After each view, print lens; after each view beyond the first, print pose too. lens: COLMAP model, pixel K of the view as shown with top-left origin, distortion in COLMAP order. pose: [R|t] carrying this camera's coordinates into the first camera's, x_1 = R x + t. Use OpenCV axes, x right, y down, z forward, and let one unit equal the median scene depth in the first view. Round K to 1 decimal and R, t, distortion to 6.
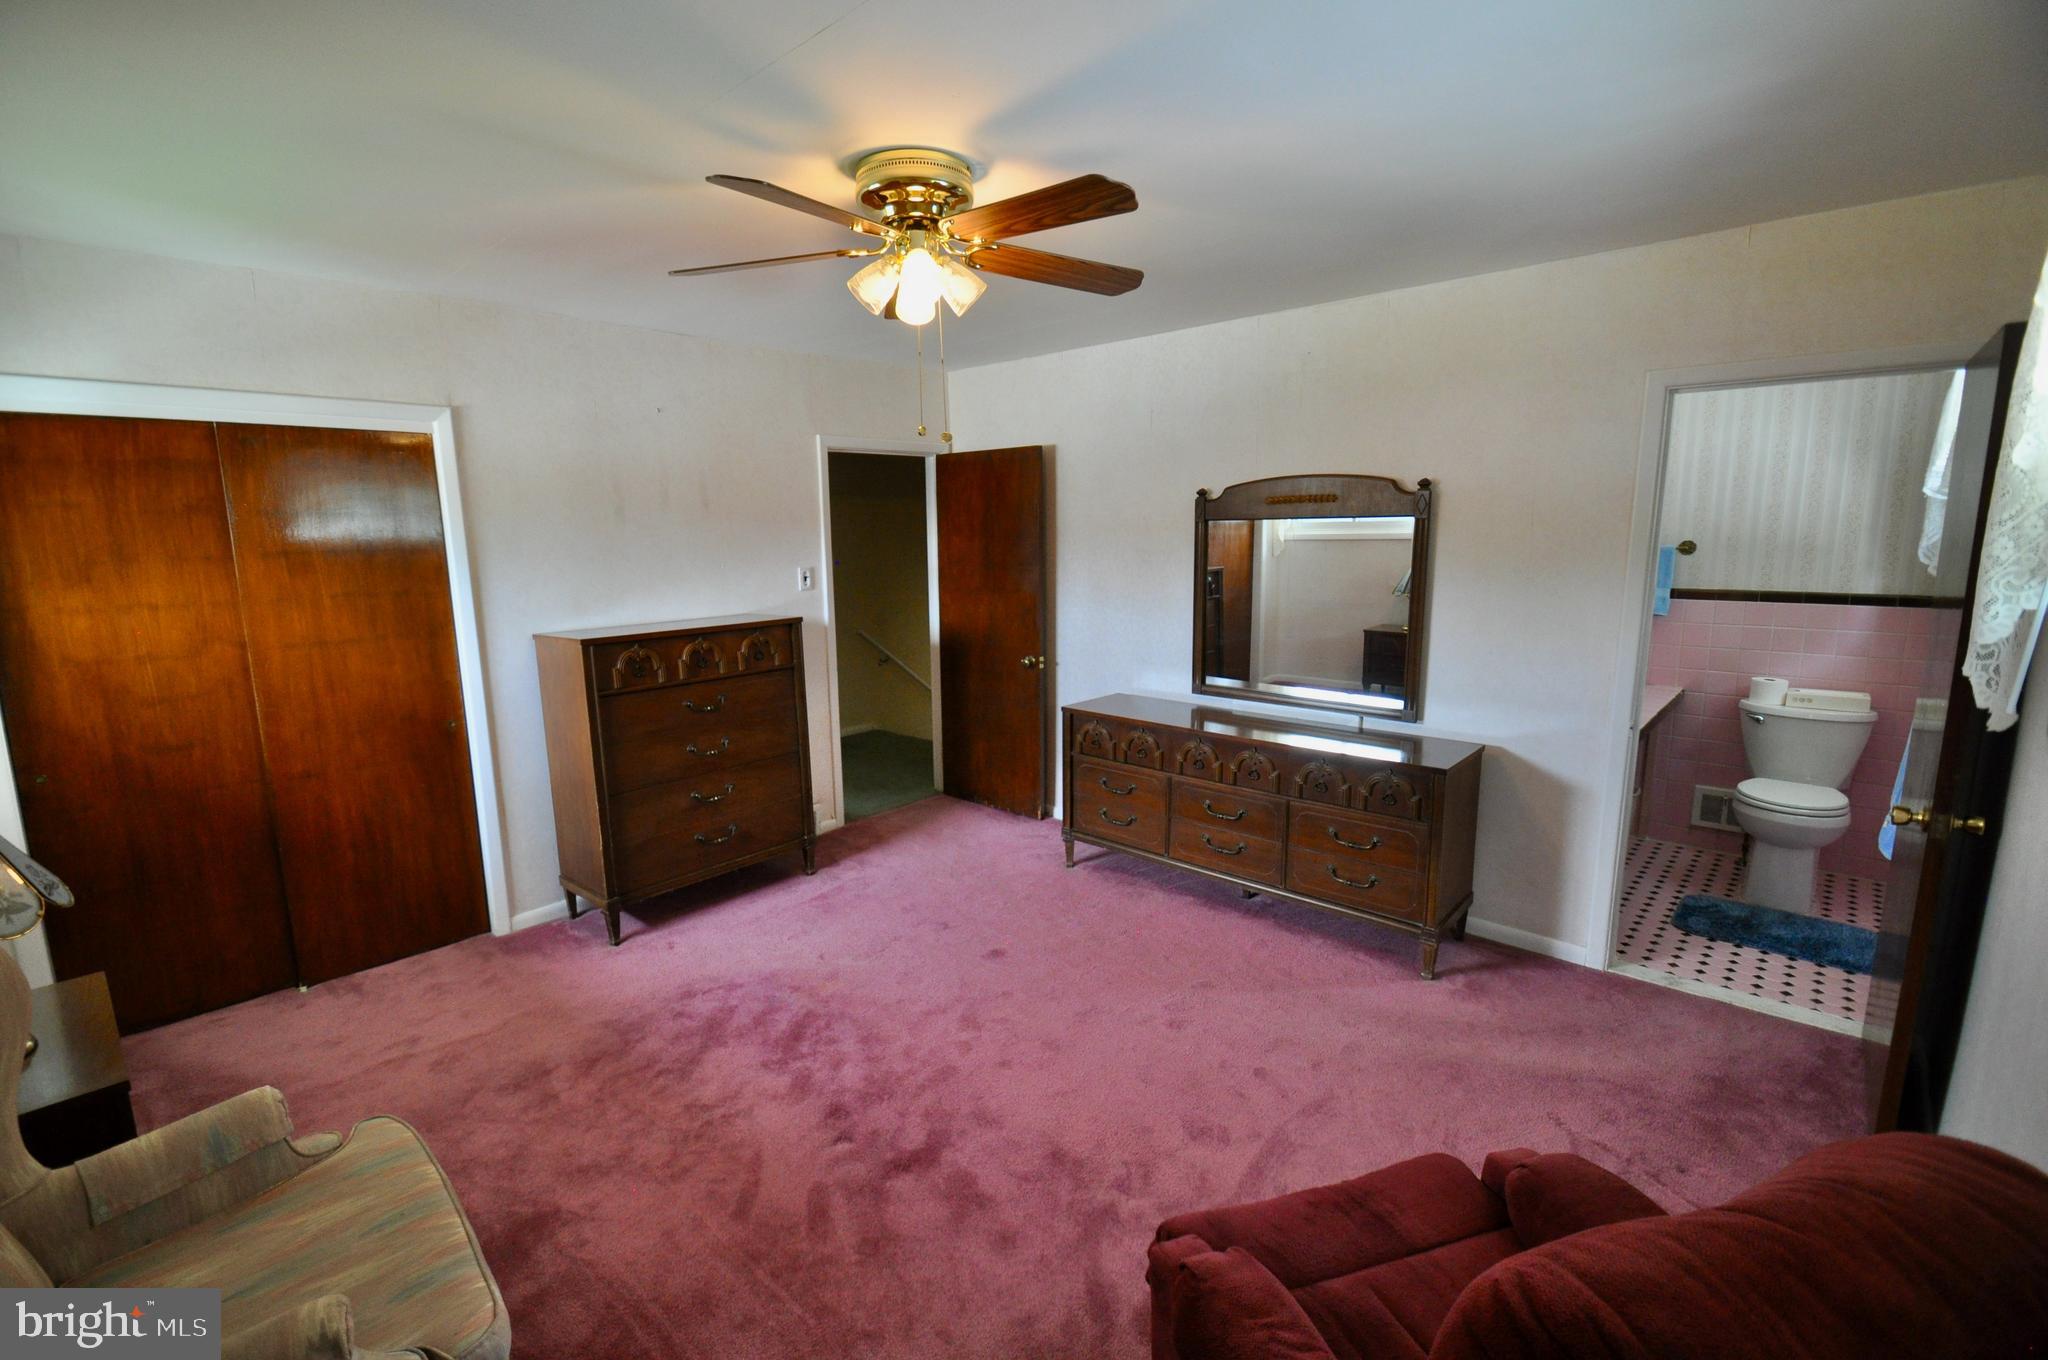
lens RADIAL K [[894.1, 0, 1014.8], [0, 894.1, 673.9], [0, 0, 1]] dist [0.004751, -0.007602]
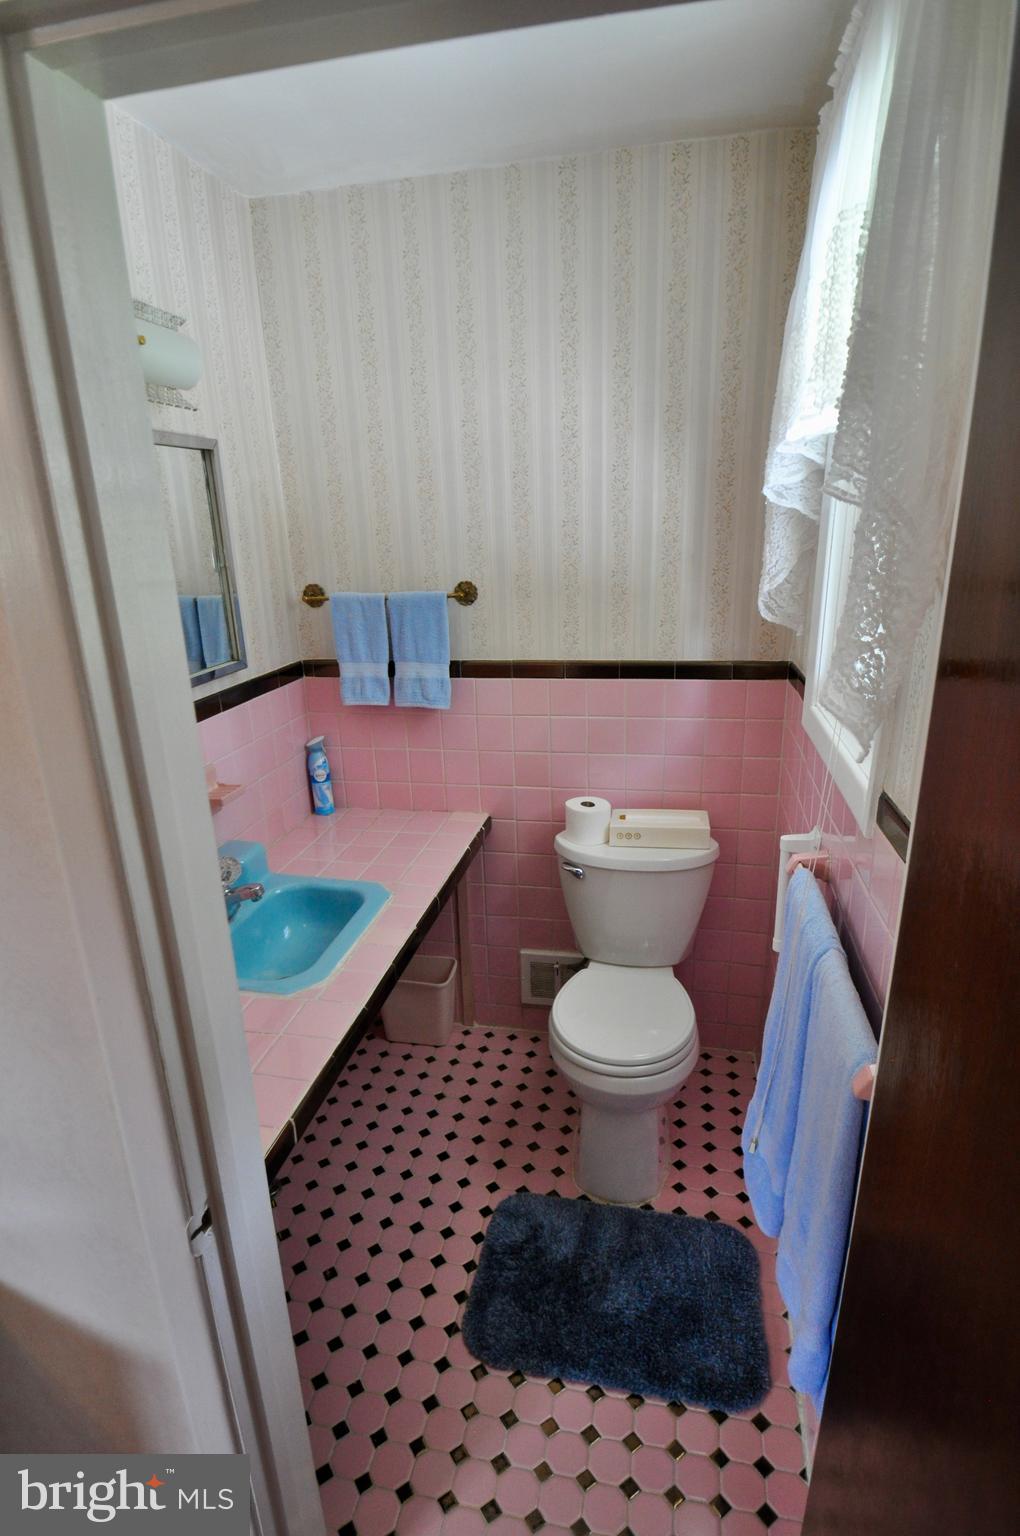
lens RADIAL K [[796.8, 0, 508.7], [0, 796.8, 780.8], [0, 0, 1]] dist [-0.019189, 0.000778]
pose [[0.853031, -0.167190, 0.494354, 0.537141], [0.100420, 0.982176, 0.158891, -0.108479], [-0.512108, -0.085896, 0.854615, 0.565278]]
